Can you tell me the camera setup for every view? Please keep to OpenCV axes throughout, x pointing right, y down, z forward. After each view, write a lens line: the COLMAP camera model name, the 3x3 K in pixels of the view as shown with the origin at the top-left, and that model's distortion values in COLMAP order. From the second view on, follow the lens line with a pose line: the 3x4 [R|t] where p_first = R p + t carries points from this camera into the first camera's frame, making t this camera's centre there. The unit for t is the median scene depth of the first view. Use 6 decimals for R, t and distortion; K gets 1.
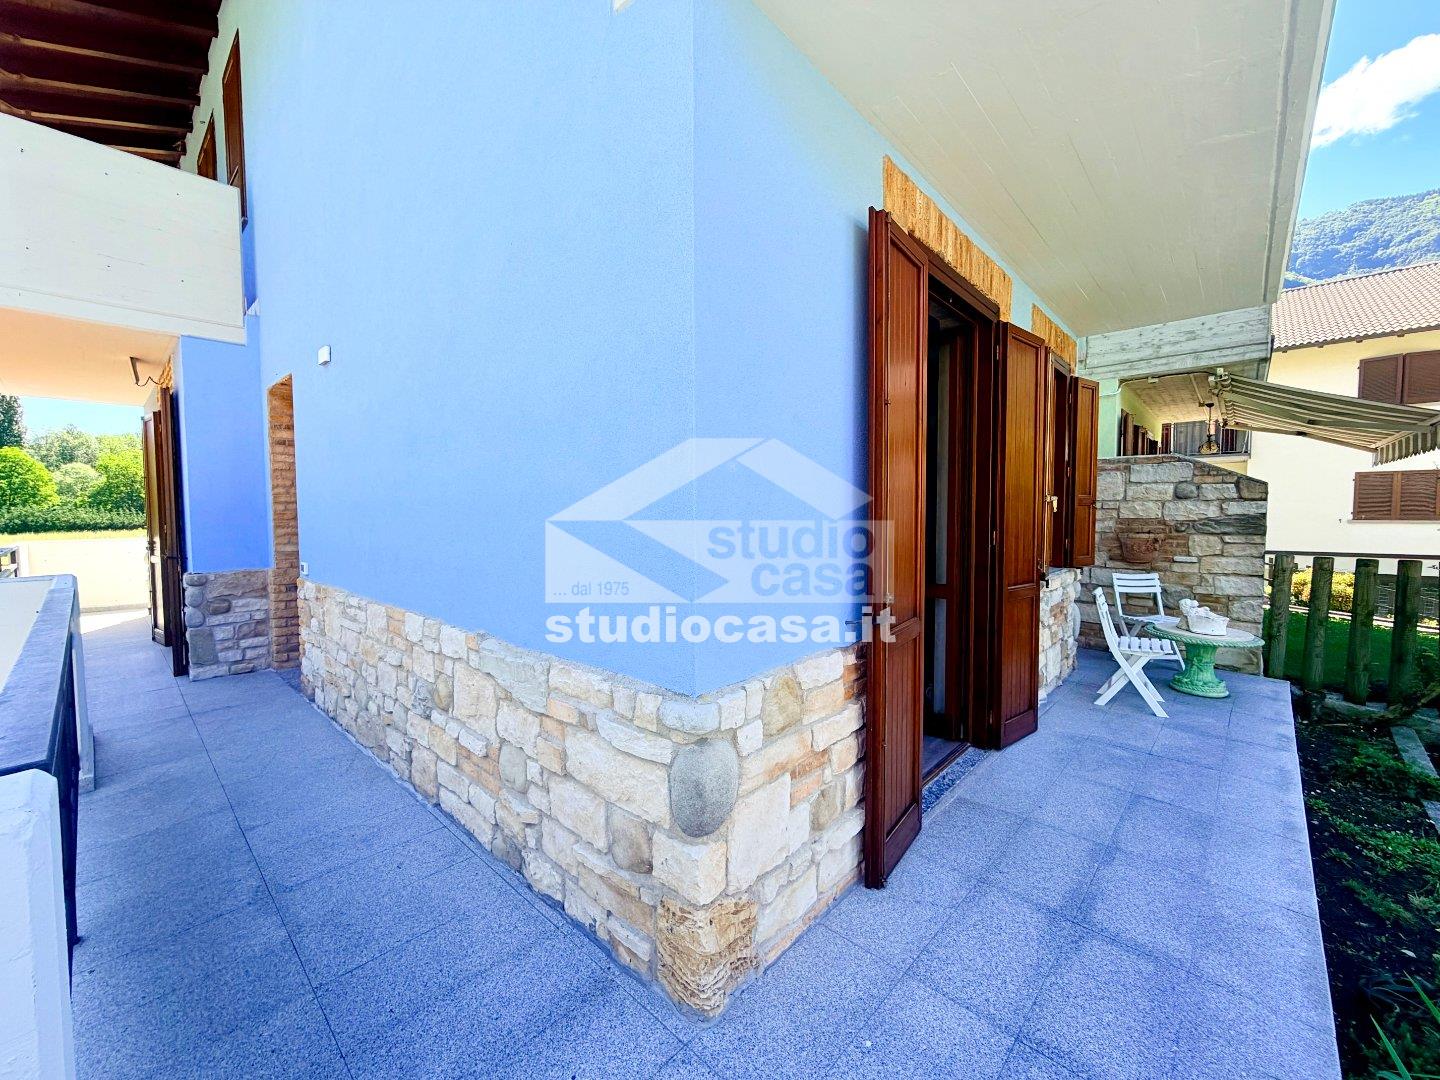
lens RADIAL K [[572.1, 0, 709.9], [0, 572.1, 539.0], [0, 0, 1]] dist [0.002882, -0.000497]
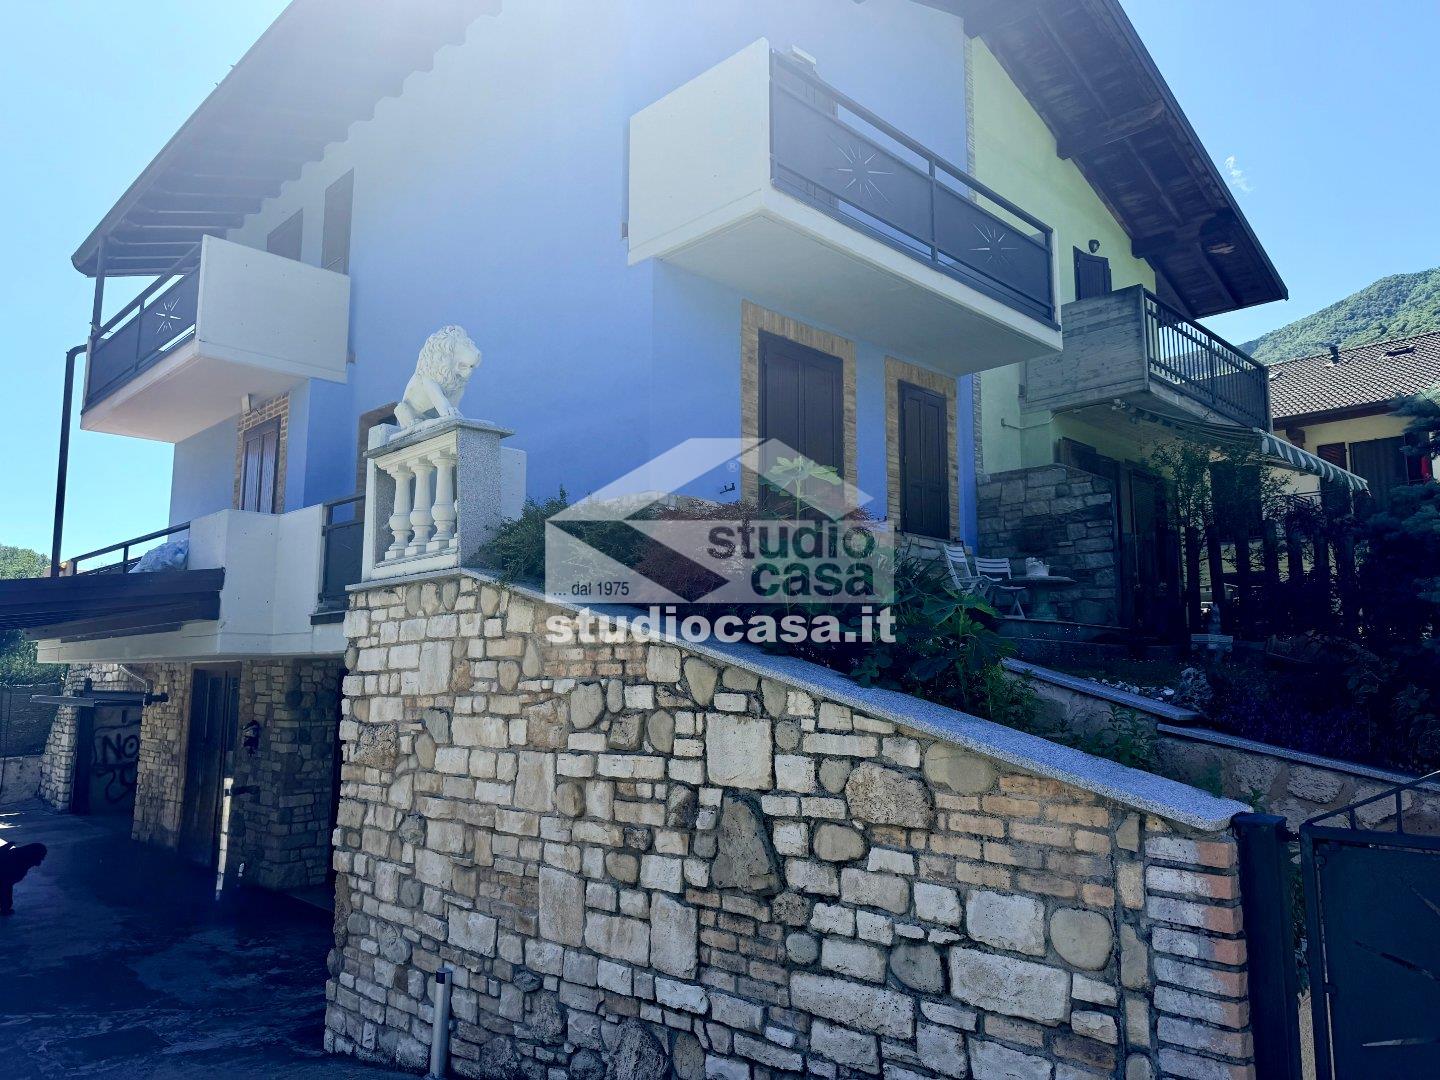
lens RADIAL K [[1009.0, 0, 723.7], [0, 1009.0, 541.4], [0, 0, 1]] dist [0.005019, 0.000493]
pose [[0.999494, -0.001340, -0.031788, 0.158024], [-0.004680, 0.982057, -0.188525, 0.444609], [0.031471, 0.188578, 0.981554, -1.168680]]
